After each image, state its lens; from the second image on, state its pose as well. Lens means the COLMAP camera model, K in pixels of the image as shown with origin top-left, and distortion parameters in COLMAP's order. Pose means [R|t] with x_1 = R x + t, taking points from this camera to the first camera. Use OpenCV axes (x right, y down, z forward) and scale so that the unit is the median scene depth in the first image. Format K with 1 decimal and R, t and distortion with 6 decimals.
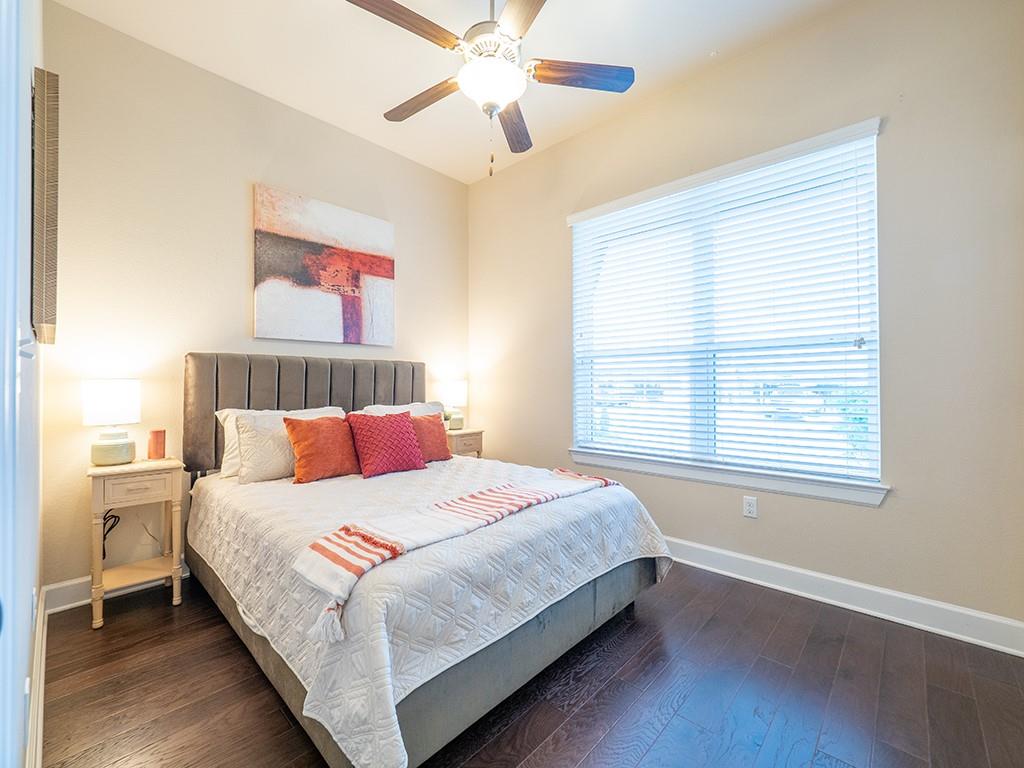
lens RADIAL K [[428.3, 0, 516.9], [0, 428.3, 383.6], [0, 0, 1]] dist [-0.006459, -0.000630]
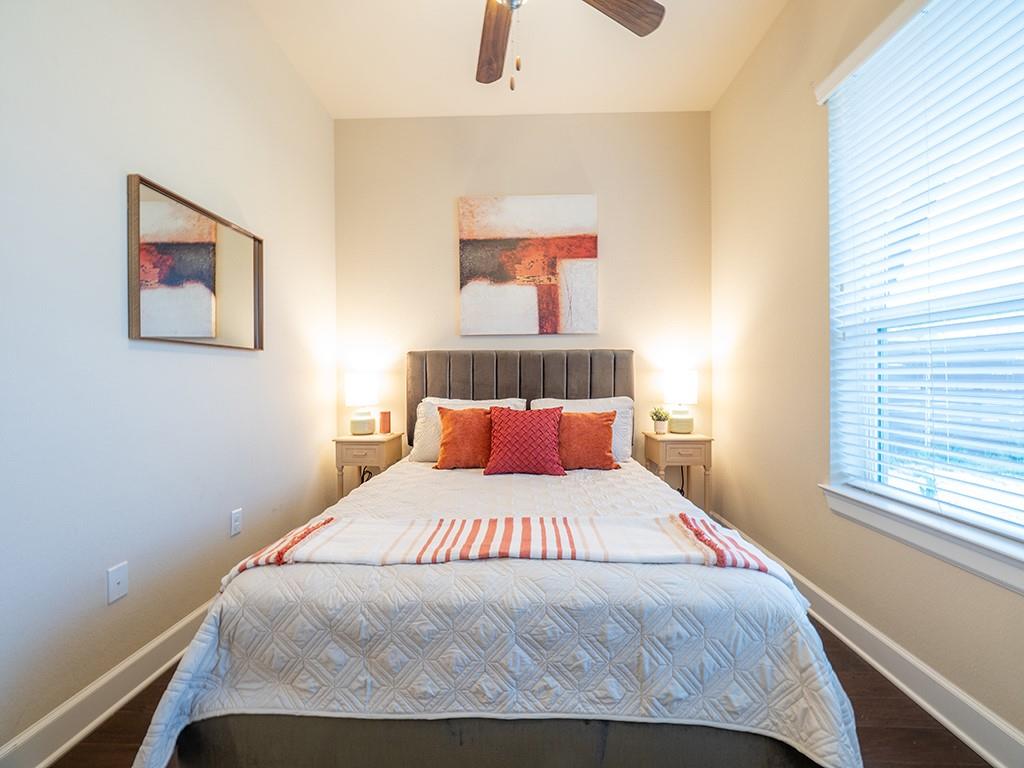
lens RADIAL K [[428.3, 0, 515.1], [0, 428.3, 383.1], [0, 0, 1]] dist [-0.006459, -0.000630]
pose [[0.658152, 0.010064, -0.752817, 0.314258], [0.005266, 0.999825, 0.017970, -0.000518], [0.752866, -0.015791, 0.657984, 0.327836]]
